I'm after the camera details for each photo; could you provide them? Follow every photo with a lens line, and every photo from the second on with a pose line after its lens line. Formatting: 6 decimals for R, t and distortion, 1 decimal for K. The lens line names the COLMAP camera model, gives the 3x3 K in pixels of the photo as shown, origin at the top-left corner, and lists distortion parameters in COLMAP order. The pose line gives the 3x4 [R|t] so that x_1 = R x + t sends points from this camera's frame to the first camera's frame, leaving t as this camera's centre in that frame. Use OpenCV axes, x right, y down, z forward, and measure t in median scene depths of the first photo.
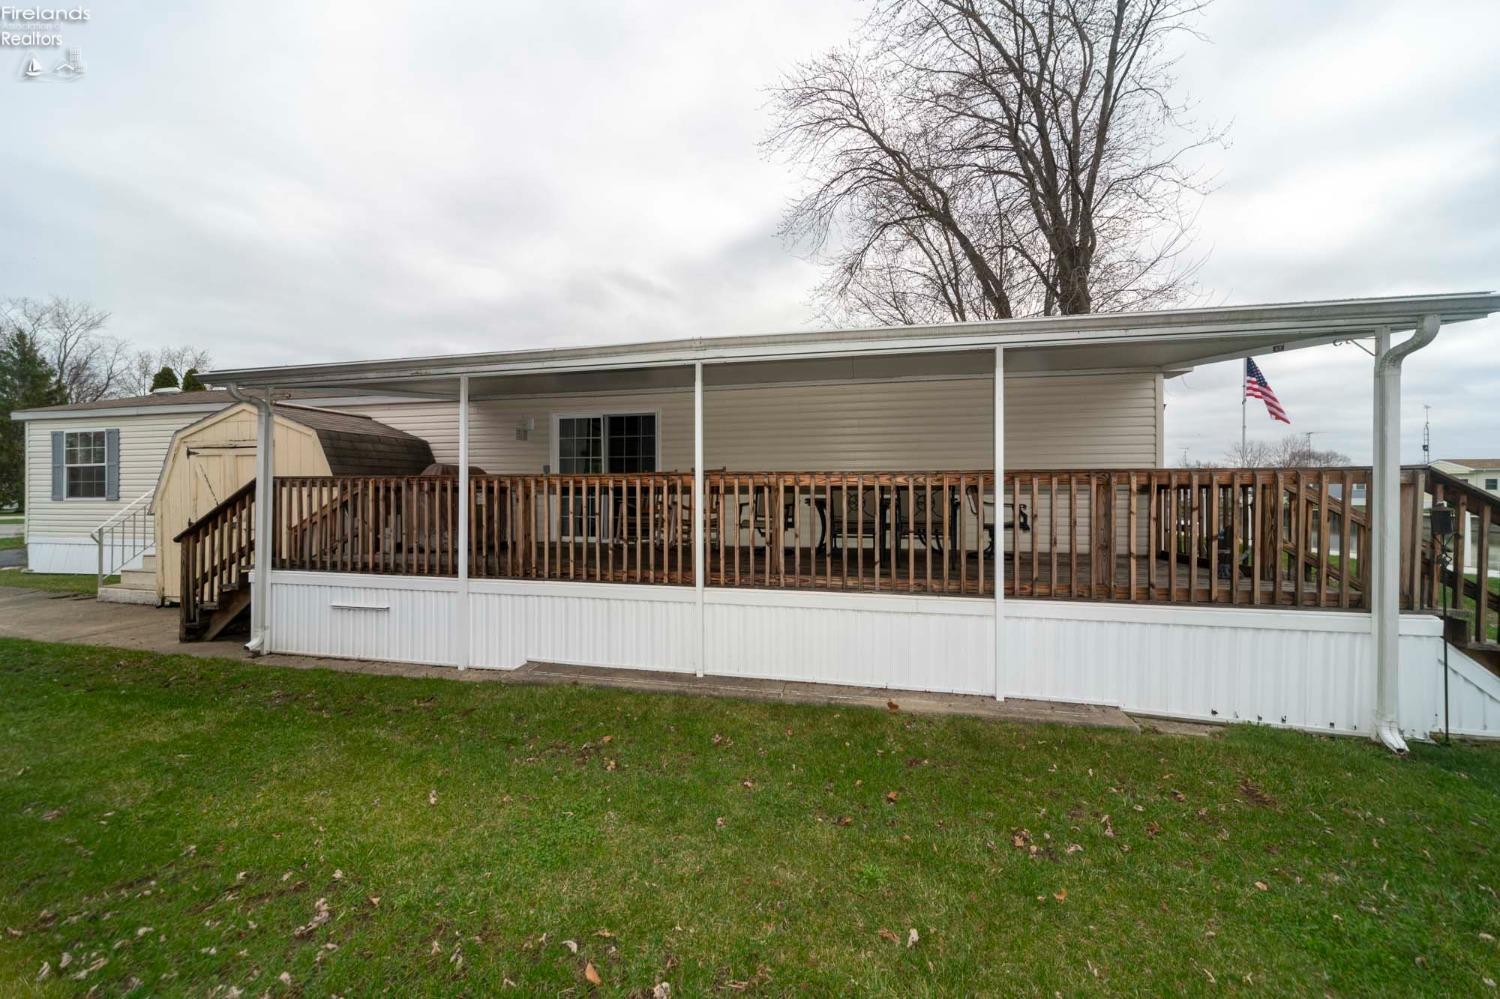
lens RADIAL K [[506.9, 0, 753.0], [0, 506.9, 499.7], [0, 0, 1]] dist [-0.002805, -0.000142]
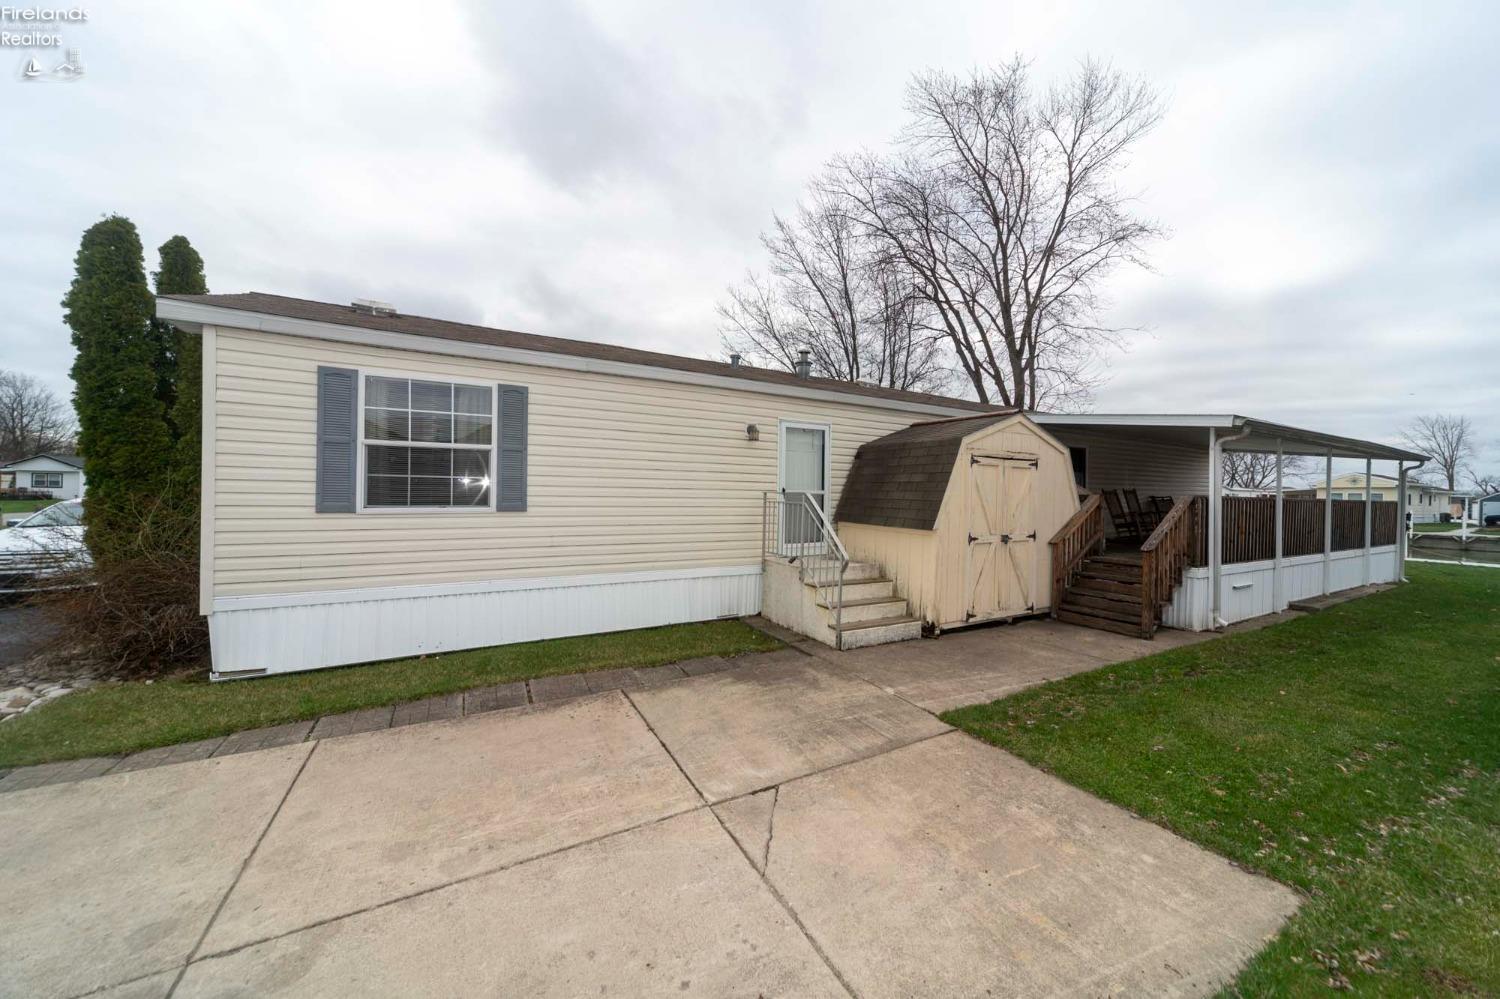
lens RADIAL K [[506.9, 0, 757.3], [0, 506.9, 494.7], [0, 0, 1]] dist [-0.002805, -0.000142]
pose [[0.773309, 0.003202, 0.634022, -1.394821], [-0.011697, 0.999889, 0.009217, -0.024846], [-0.633922, -0.014543, 0.773260, 0.377500]]
